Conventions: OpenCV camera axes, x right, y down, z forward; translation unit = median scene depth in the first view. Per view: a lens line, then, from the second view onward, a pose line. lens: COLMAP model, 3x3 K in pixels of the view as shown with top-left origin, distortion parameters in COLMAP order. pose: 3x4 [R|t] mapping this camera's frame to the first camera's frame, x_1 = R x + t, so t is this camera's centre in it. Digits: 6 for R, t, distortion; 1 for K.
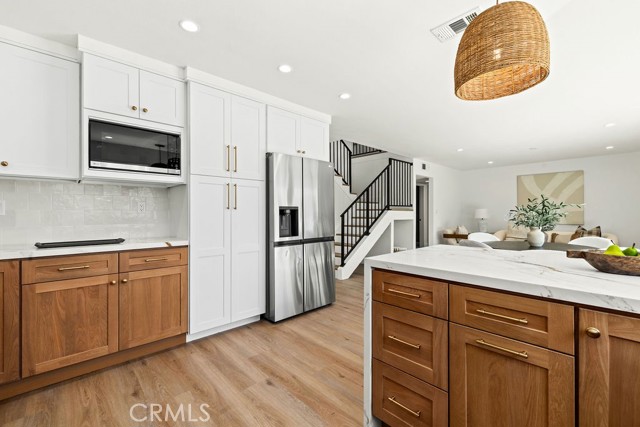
lens RADIAL K [[273.0, 0, 316.3], [0, 273.0, 207.3], [0, 0, 1]] dist [0.002180, 0.000282]
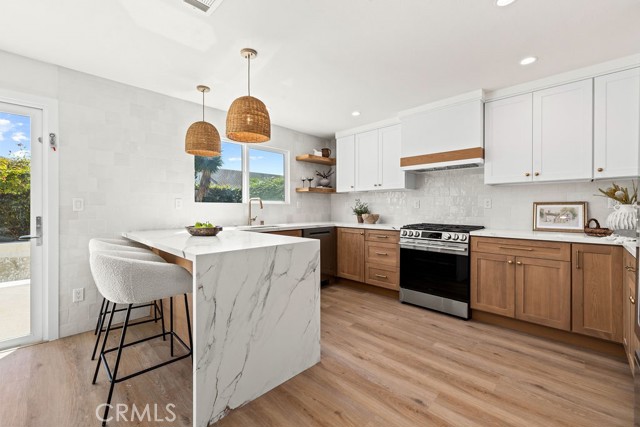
lens RADIAL K [[267.7, 0, 317.5], [0, 267.7, 209.1], [0, 0, 1]] dist [-0.007652, -0.000043]
pose [[-0.998751, -0.000943, -0.049953, 0.066180], [-0.000219, 0.999895, -0.014493, 0.011986], [0.049961, -0.014464, -0.998646, 0.614533]]
